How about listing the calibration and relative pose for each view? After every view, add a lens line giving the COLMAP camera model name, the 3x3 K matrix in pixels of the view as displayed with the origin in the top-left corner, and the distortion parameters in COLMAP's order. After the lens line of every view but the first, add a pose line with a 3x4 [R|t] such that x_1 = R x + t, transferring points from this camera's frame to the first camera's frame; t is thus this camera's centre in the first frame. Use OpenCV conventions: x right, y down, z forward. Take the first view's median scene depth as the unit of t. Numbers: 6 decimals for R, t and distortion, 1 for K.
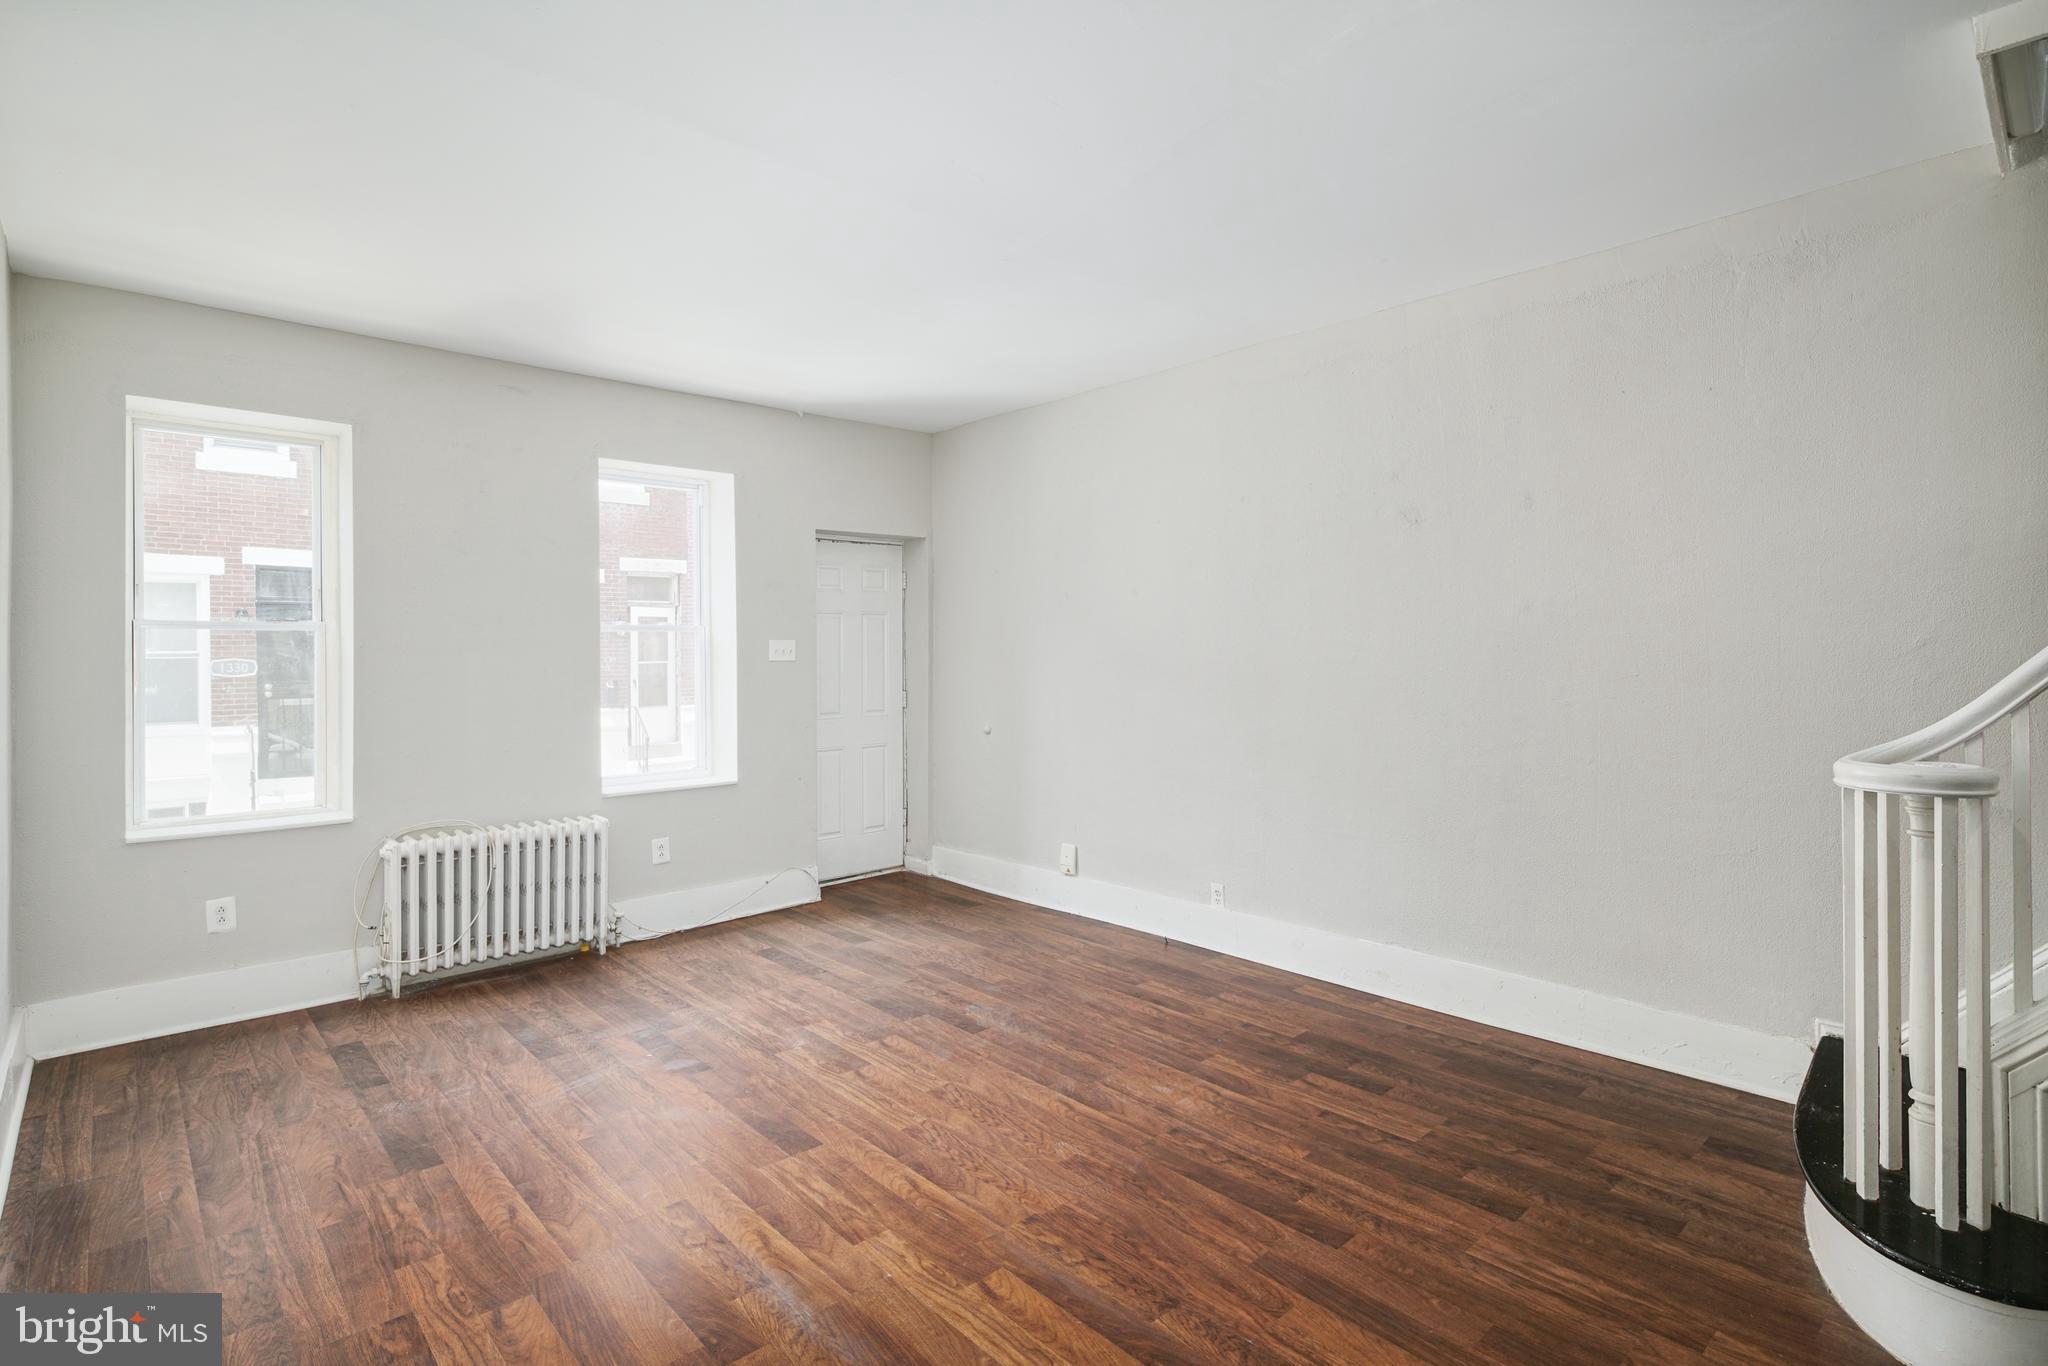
lens RADIAL K [[1007.5, 0, 1013.6], [0, 1007.5, 641.0], [0, 0, 1]] dist [0.002621, -0.000730]
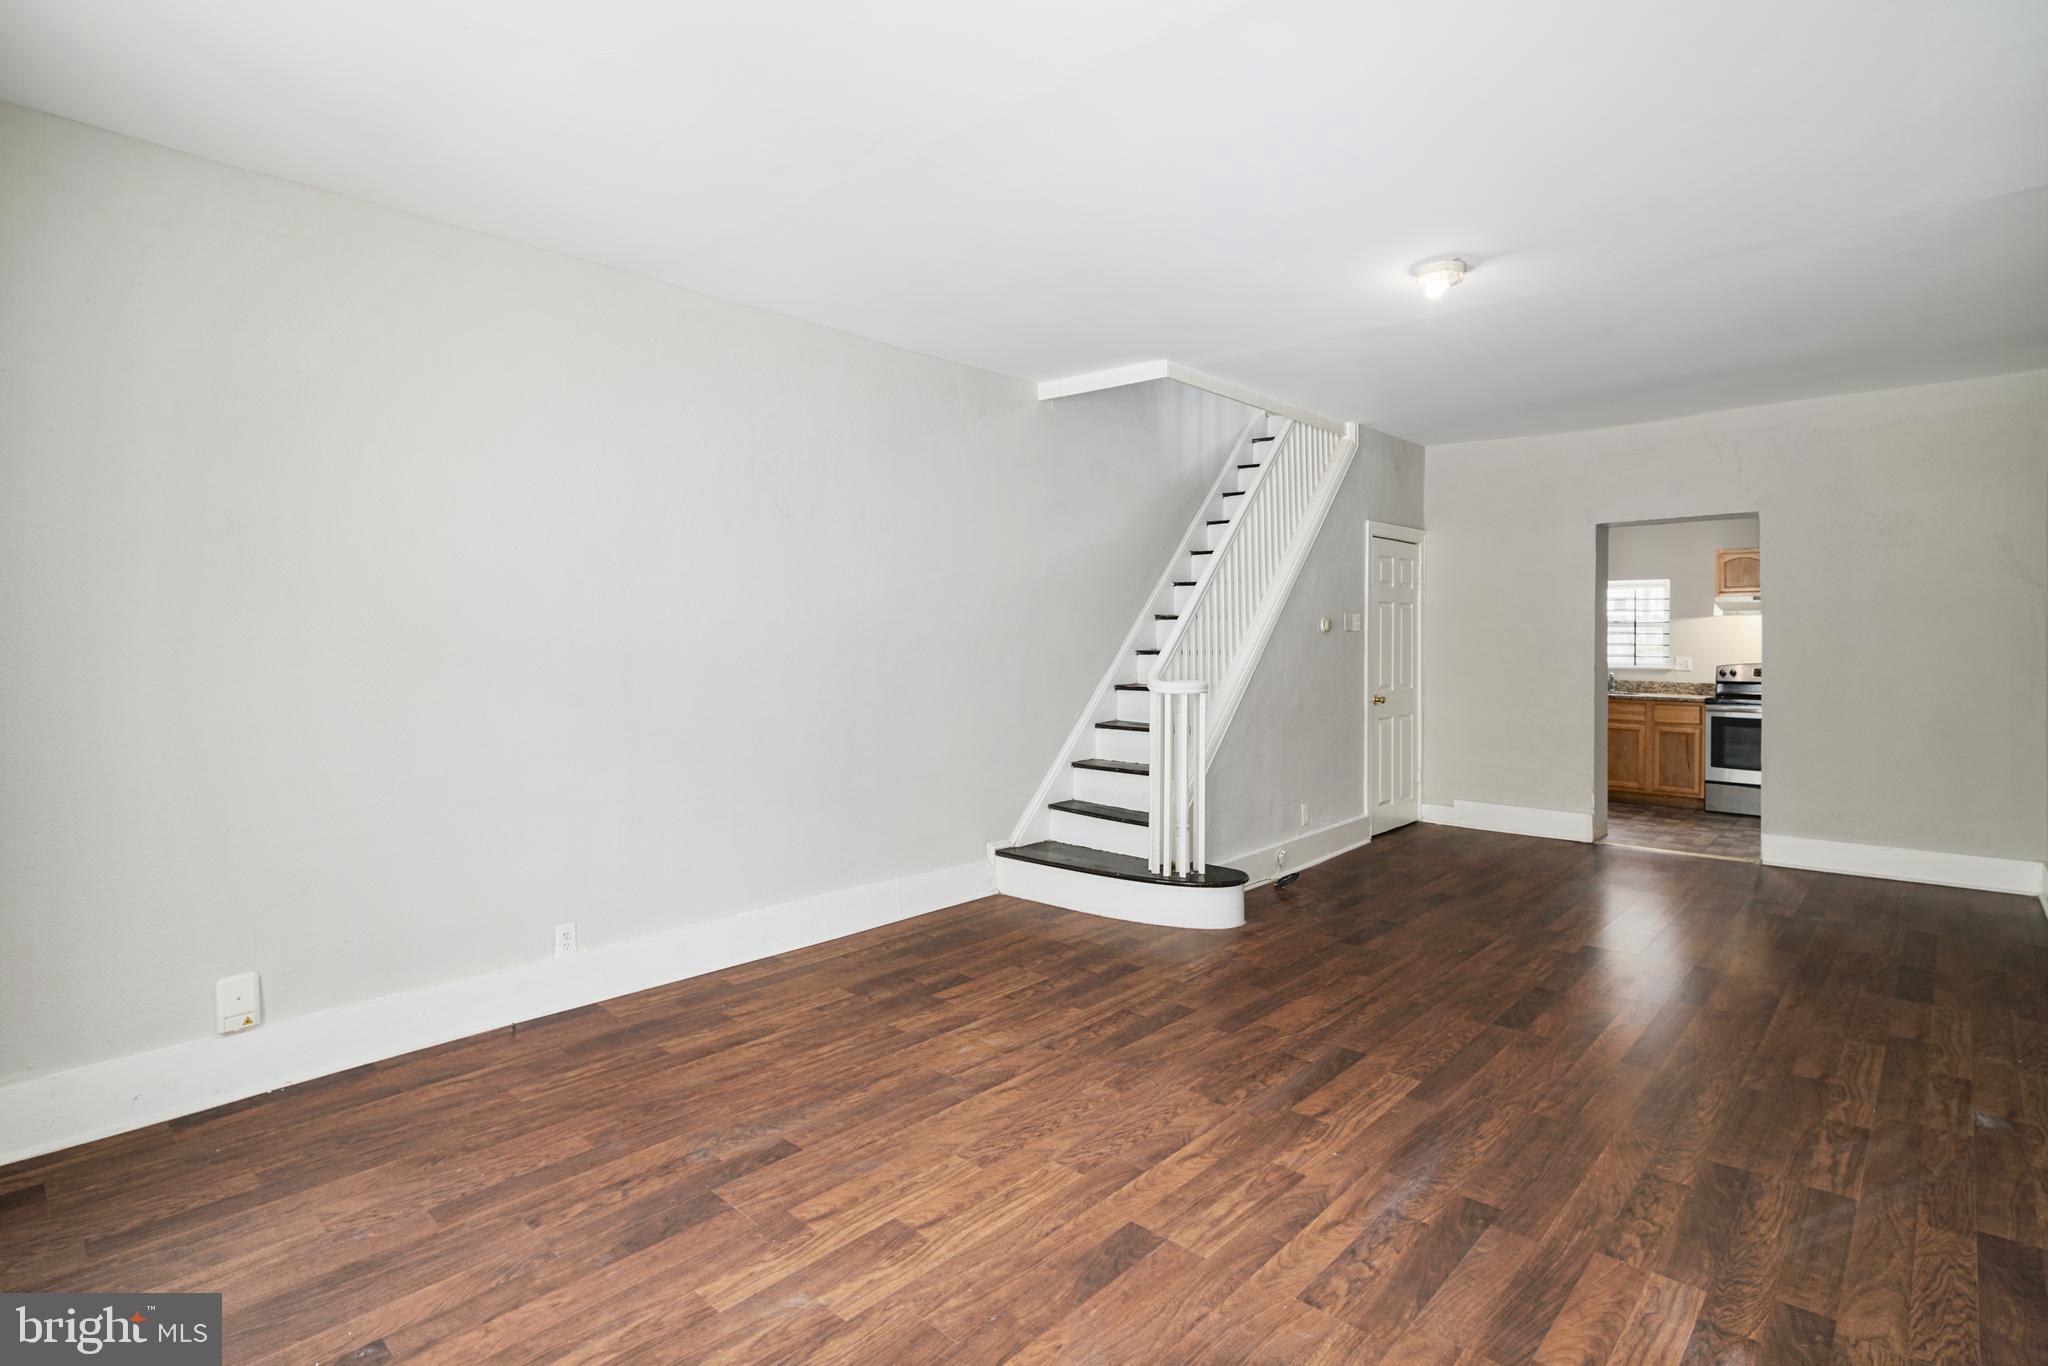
lens RADIAL K [[1007.5, 0, 1013.6], [0, 1007.5, 641.0], [0, 0, 1]] dist [0.002621, -0.000730]
pose [[-0.086231, 0.001172, 0.996274, -0.836562], [-0.008579, 0.999961, -0.001919, 0.023154], [-0.996238, -0.008713, -0.086217, 0.978419]]
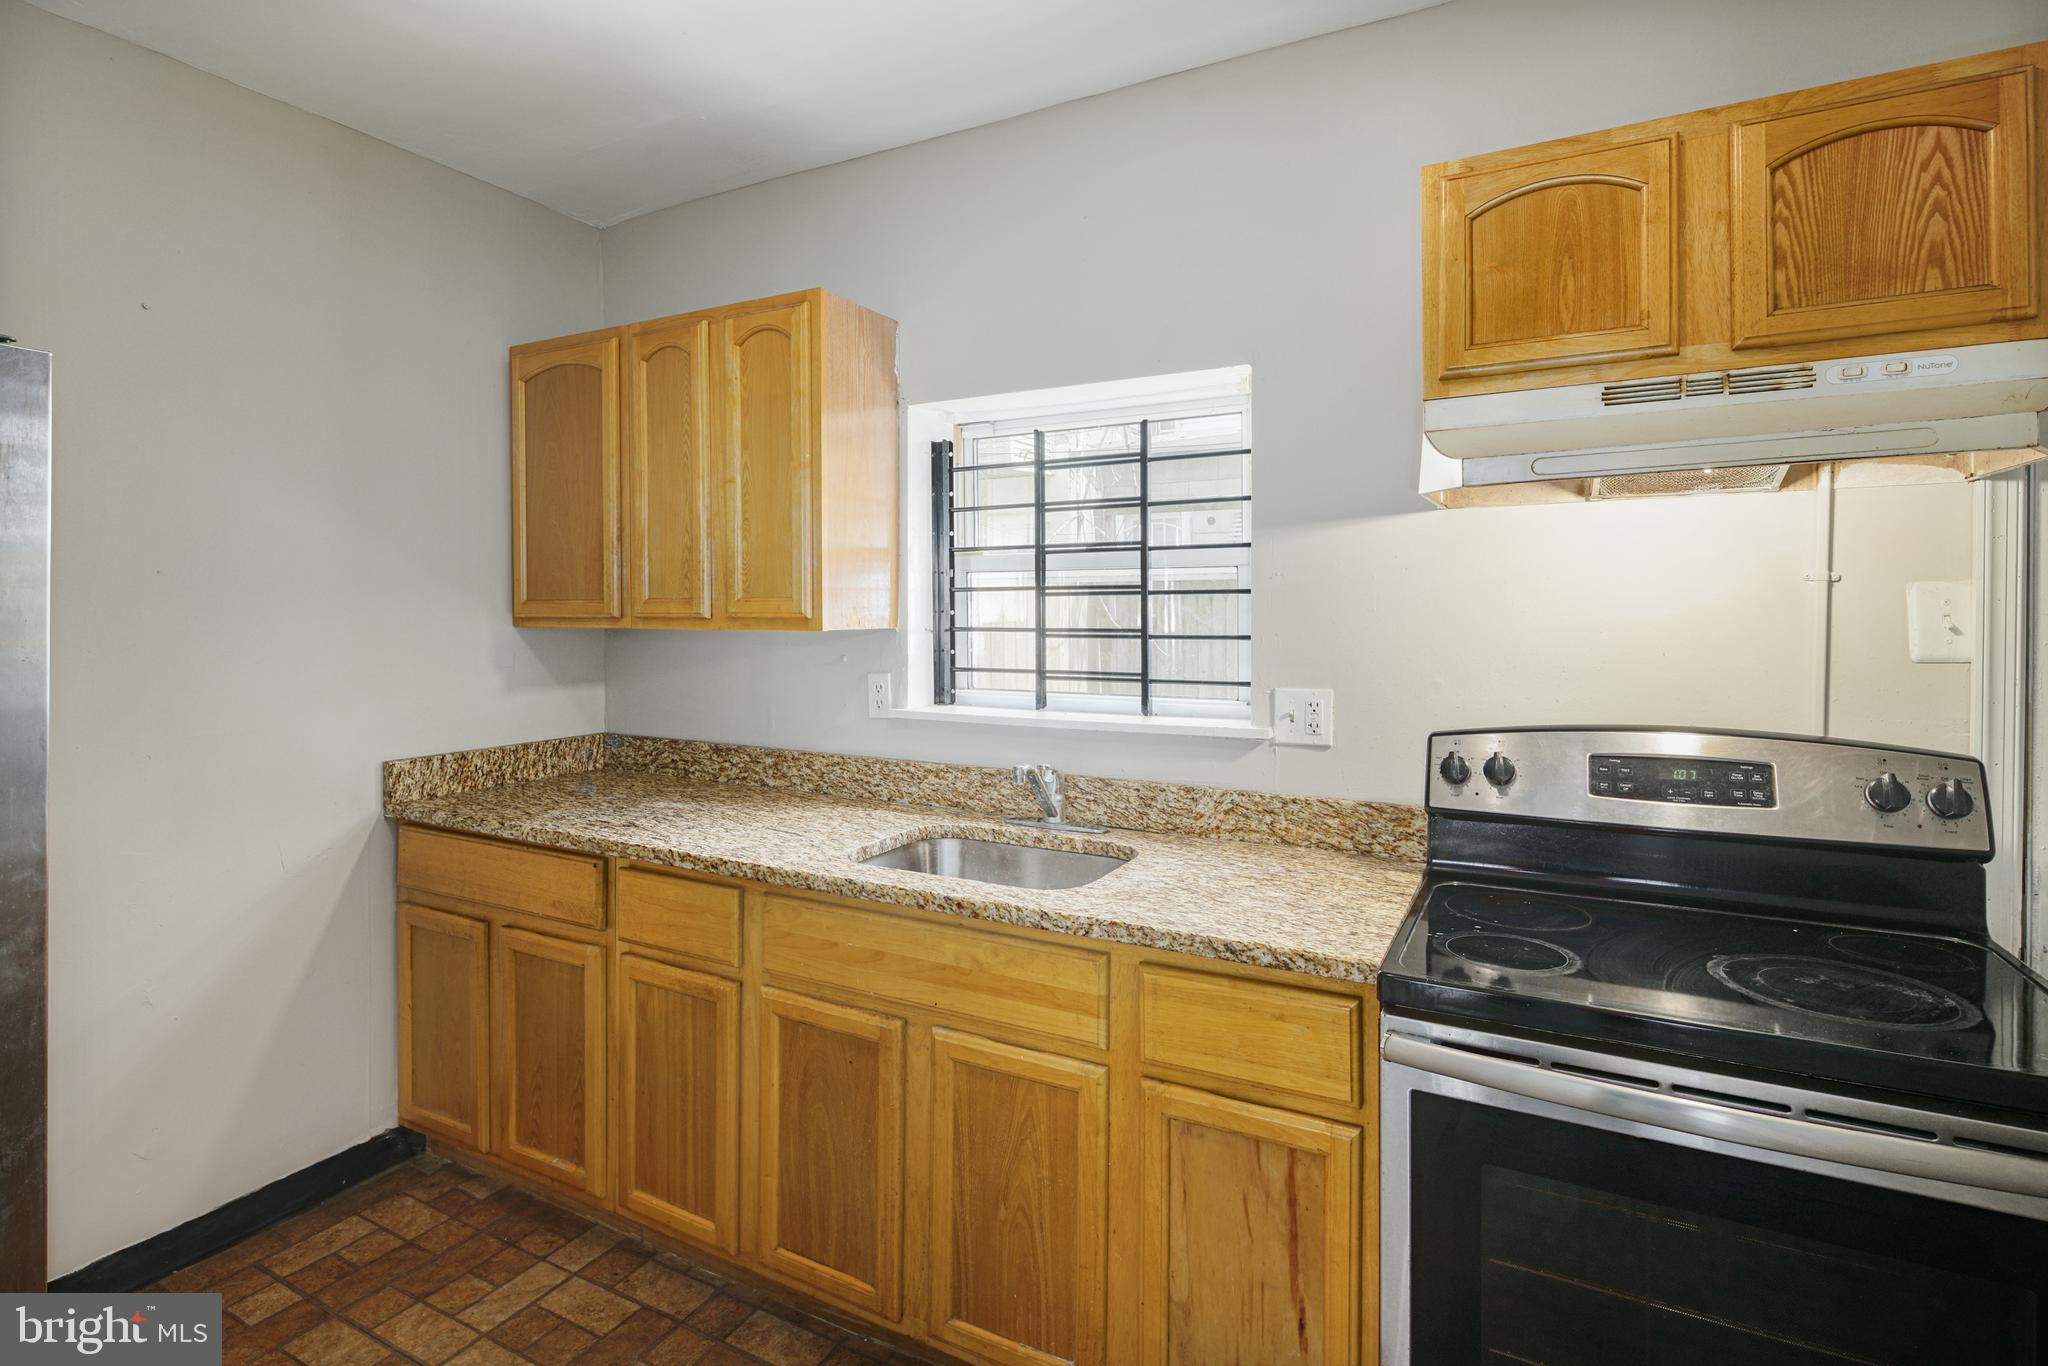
lens RADIAL K [[1001.5, 0, 1009.1], [0, 1001.5, 616.5], [0, 0, 1]] dist [0.001190, -0.001592]
pose [[-0.317152, -0.001450, 0.948374, 1.030499], [-0.000826, 0.999999, 0.001252, 0.001221], [-0.948375, -0.000386, -0.317152, -0.560703]]
